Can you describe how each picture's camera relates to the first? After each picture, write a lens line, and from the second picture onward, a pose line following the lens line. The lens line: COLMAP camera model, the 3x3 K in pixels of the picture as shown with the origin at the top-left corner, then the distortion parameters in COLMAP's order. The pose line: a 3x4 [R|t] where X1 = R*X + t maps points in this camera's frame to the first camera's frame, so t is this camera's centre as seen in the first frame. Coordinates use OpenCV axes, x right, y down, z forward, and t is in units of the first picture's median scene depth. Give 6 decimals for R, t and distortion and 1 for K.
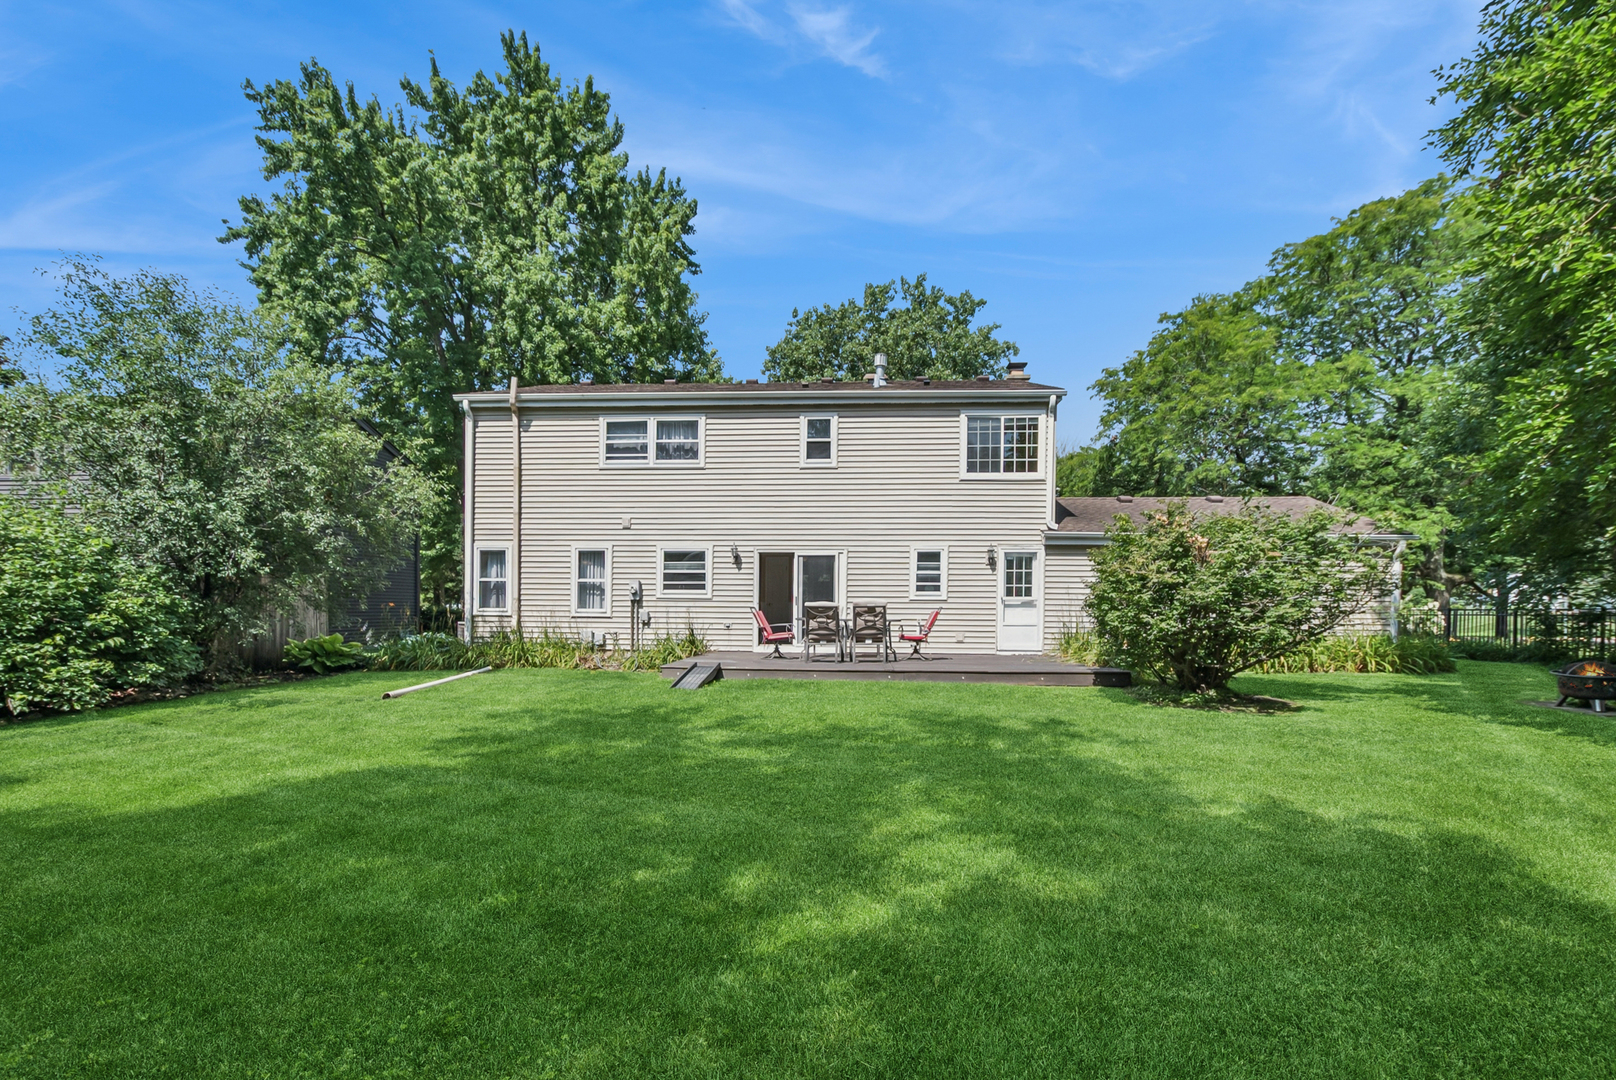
lens RADIAL K [[706.8, 0, 795.1], [0, 706.8, 611.8], [0, 0, 1]] dist [-0.000798, 0.000795]
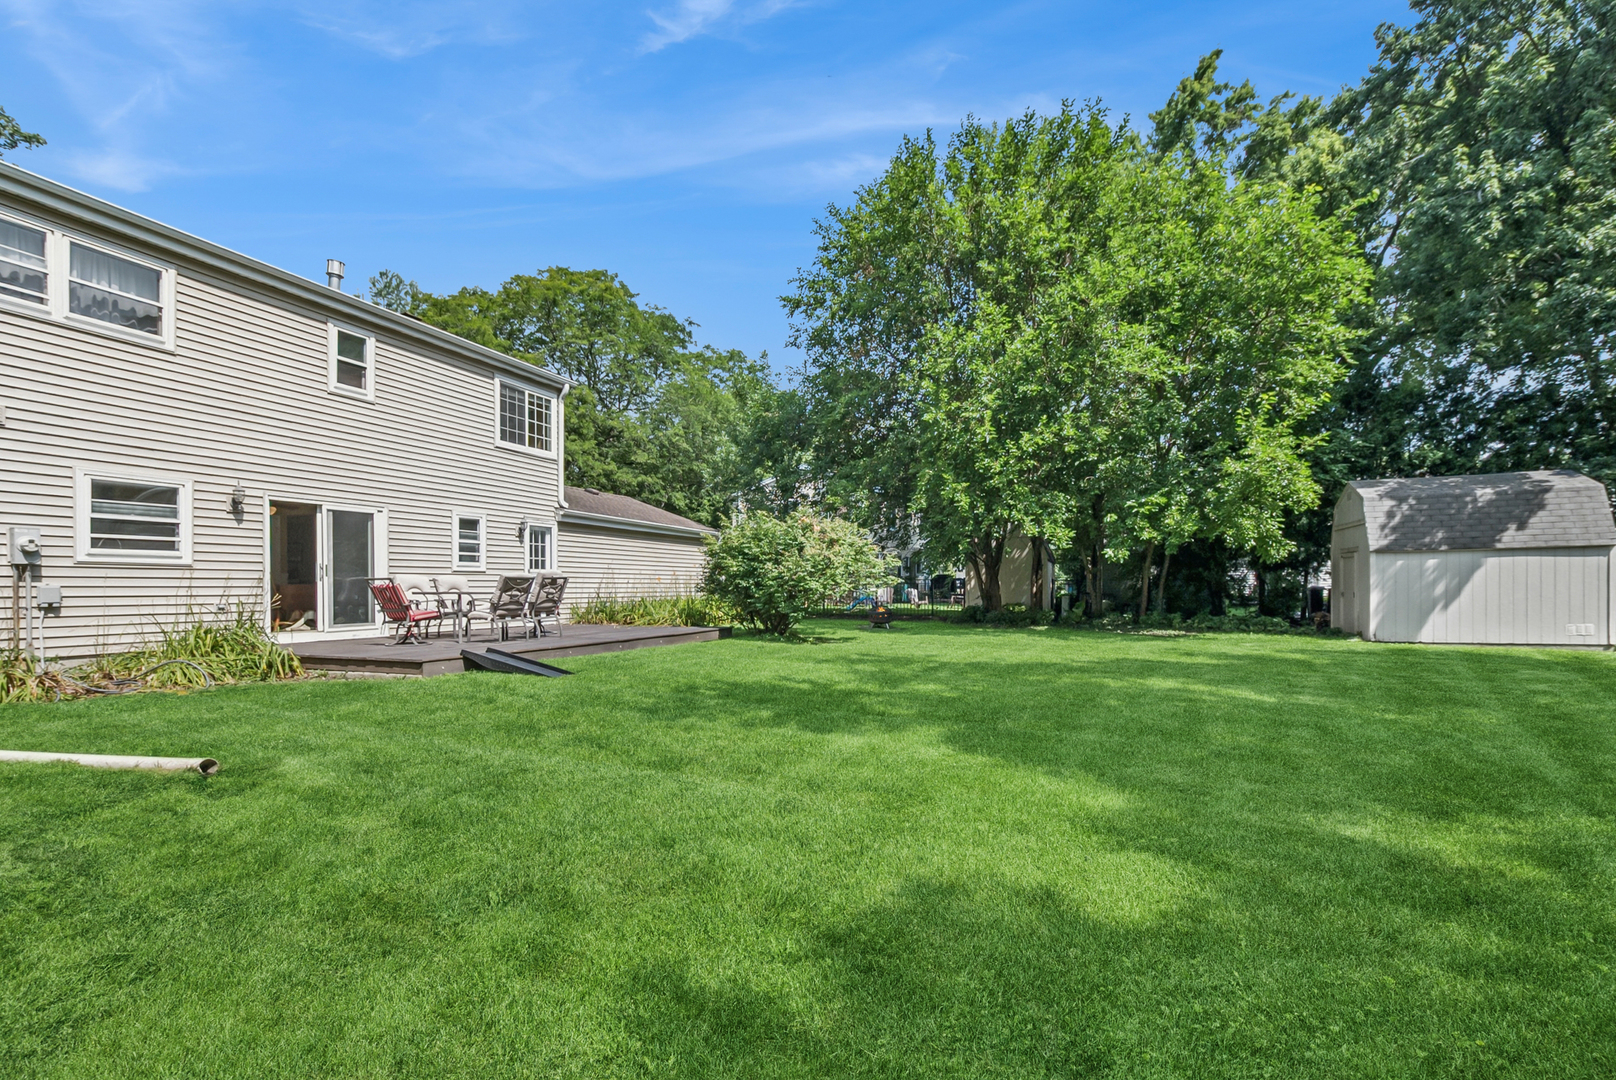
lens RADIAL K [[706.8, 0, 804.7], [0, 706.8, 585.3], [0, 0, 1]] dist [-0.000798, 0.000795]
pose [[0.356313, -0.006904, 0.934341, -0.510653], [0.009006, 0.999952, 0.003954, 0.001420], [-0.934323, 0.007006, 0.356358, 0.268493]]
